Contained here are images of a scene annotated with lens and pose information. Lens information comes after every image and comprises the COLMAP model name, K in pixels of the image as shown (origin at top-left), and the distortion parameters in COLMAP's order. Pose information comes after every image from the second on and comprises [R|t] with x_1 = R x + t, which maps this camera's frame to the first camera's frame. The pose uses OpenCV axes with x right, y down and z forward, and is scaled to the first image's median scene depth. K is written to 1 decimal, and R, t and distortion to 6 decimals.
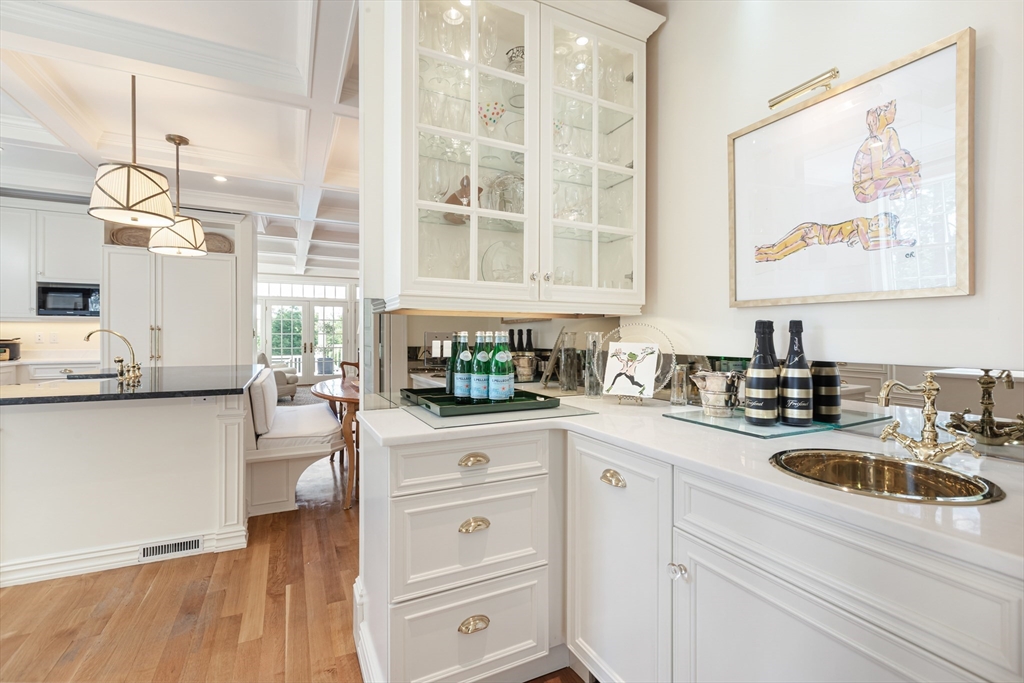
lens RADIAL K [[456.3, 0, 512.2], [0, 456.3, 335.5], [0, 0, 1]] dist [0.001217, -0.000087]
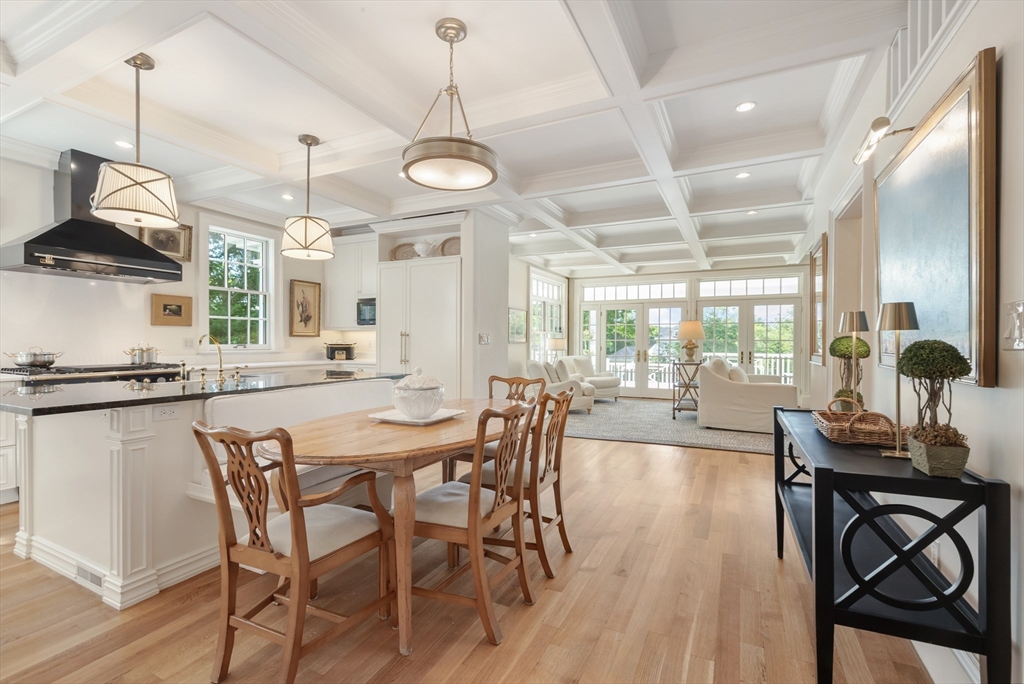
lens RADIAL K [[456.3, 0, 512.0], [0, 456.3, 344.5], [0, 0, 1]] dist [0.001217, -0.000087]
pose [[0.605023, 0.005988, -0.796186, 0.385074], [-0.002931, 0.999982, 0.005293, 0.003494], [0.796203, -0.000869, 0.605029, 0.926053]]
